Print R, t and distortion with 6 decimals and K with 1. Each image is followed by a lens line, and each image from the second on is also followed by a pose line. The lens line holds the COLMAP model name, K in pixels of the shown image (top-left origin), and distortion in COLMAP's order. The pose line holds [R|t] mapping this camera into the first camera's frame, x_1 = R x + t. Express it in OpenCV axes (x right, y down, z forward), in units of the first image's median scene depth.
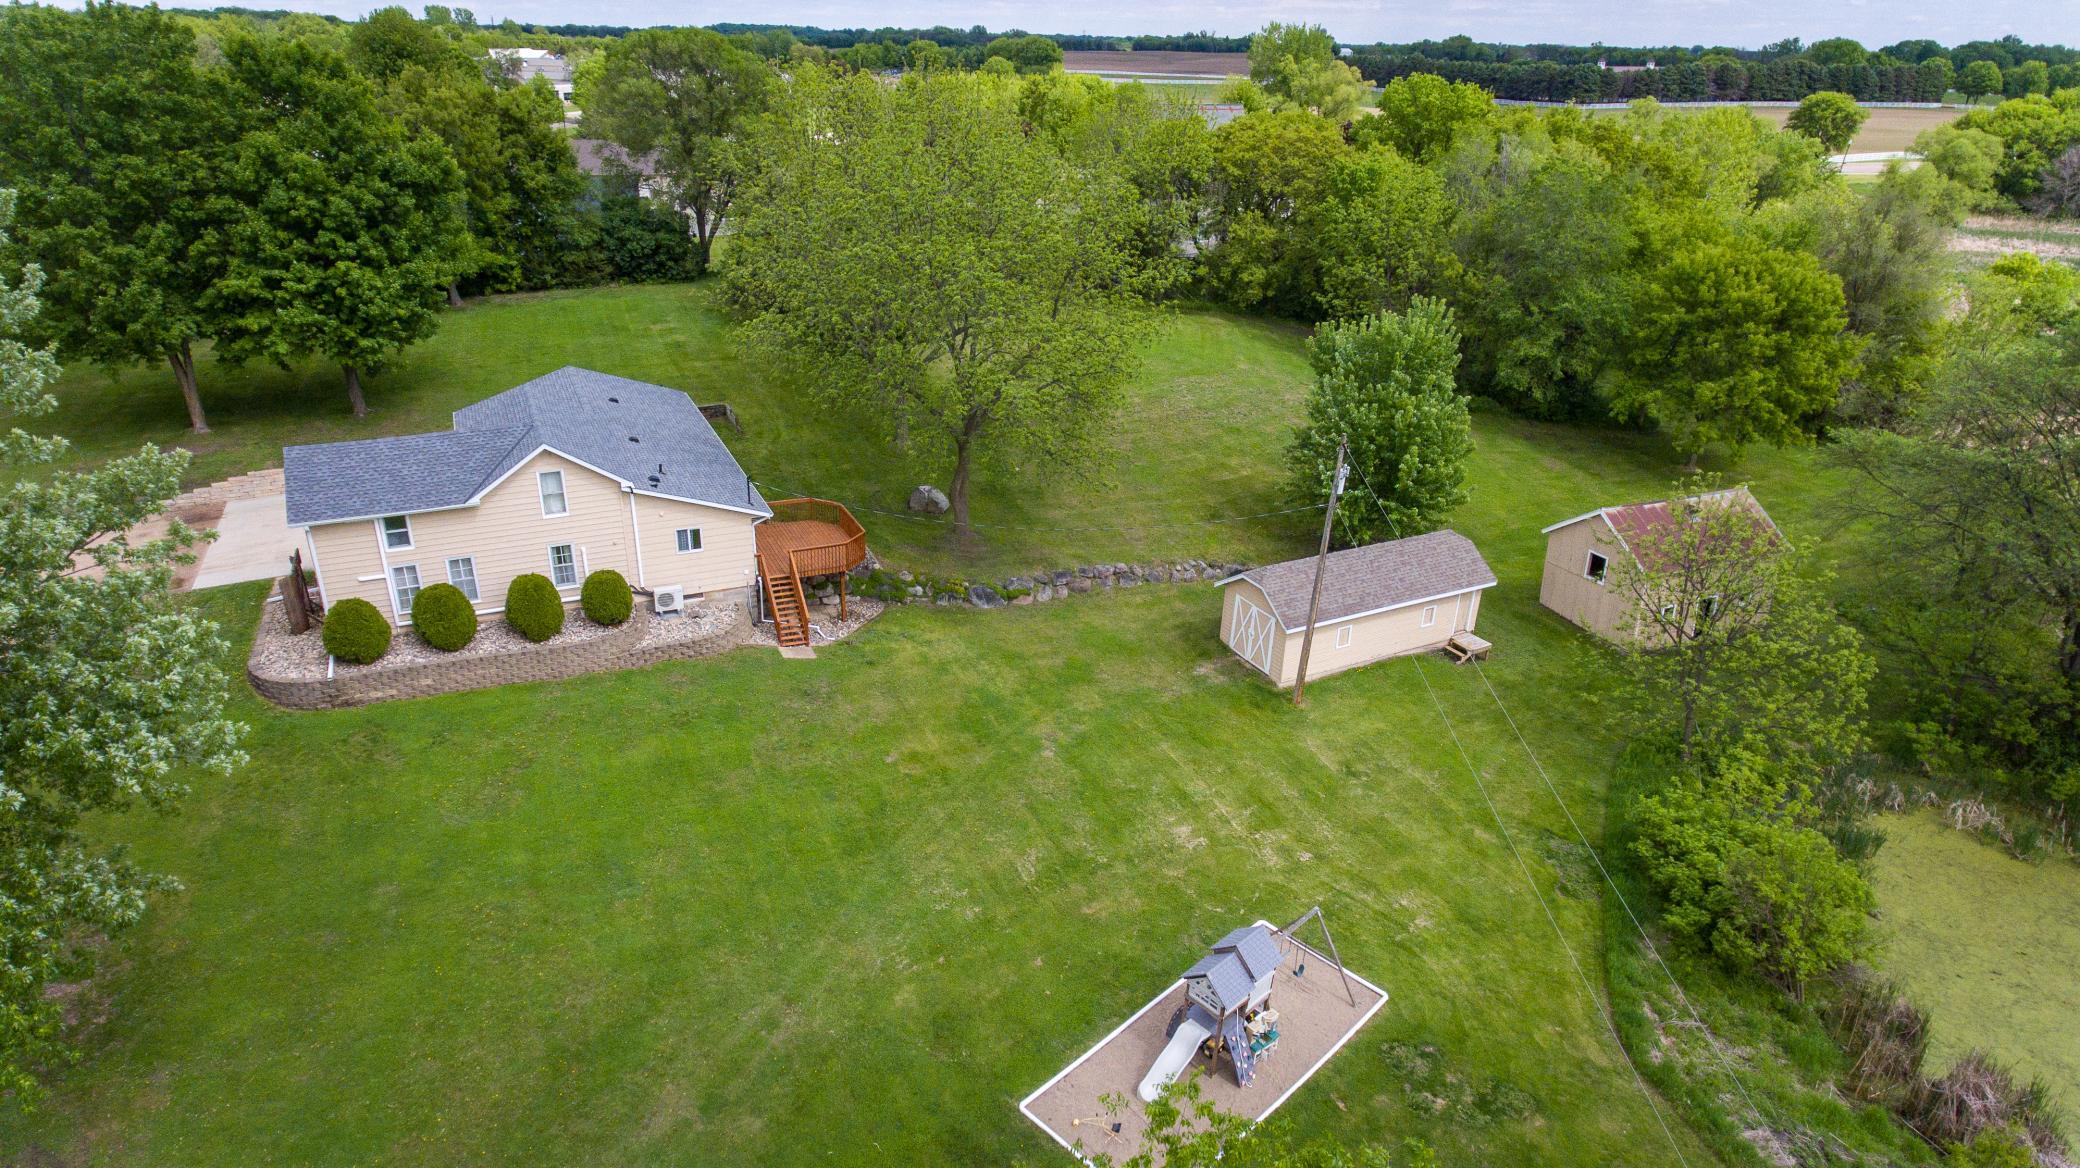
lens RADIAL K [[1217.1, 0, 1015.3], [0, 1217.1, 582.6], [0, 0, 1]] dist [0.007138, -0.005854]
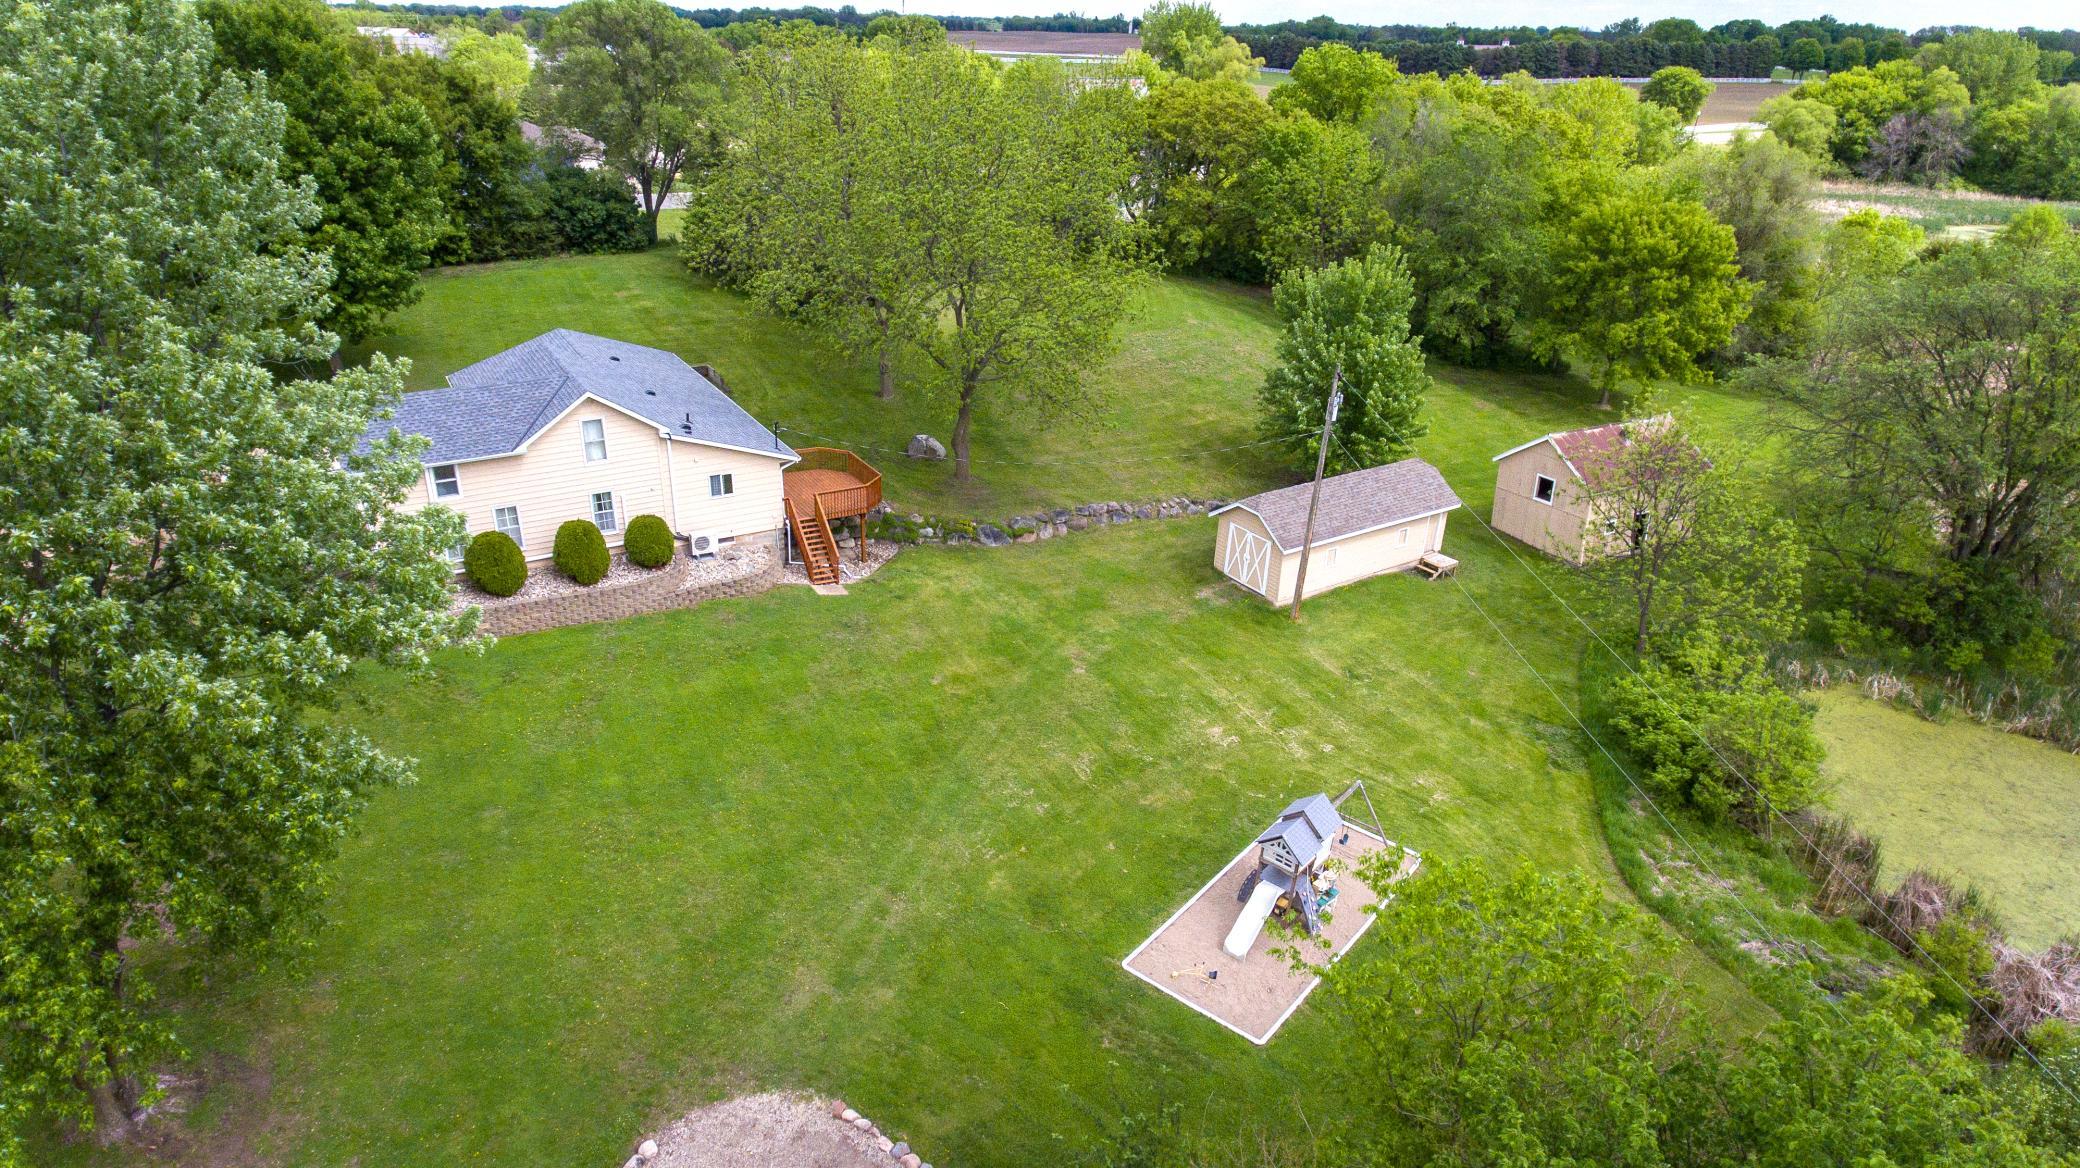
lens RADIAL K [[1217.1, 0, 1015.3], [0, 1217.1, 582.6], [0, 0, 1]] dist [0.007138, -0.005854]
pose [[0.995017, -0.041644, 0.090596, -0.111417], [0.040475, 0.999072, 0.014702, 0.040886], [-0.091124, -0.010962, 0.995779, -0.051790]]
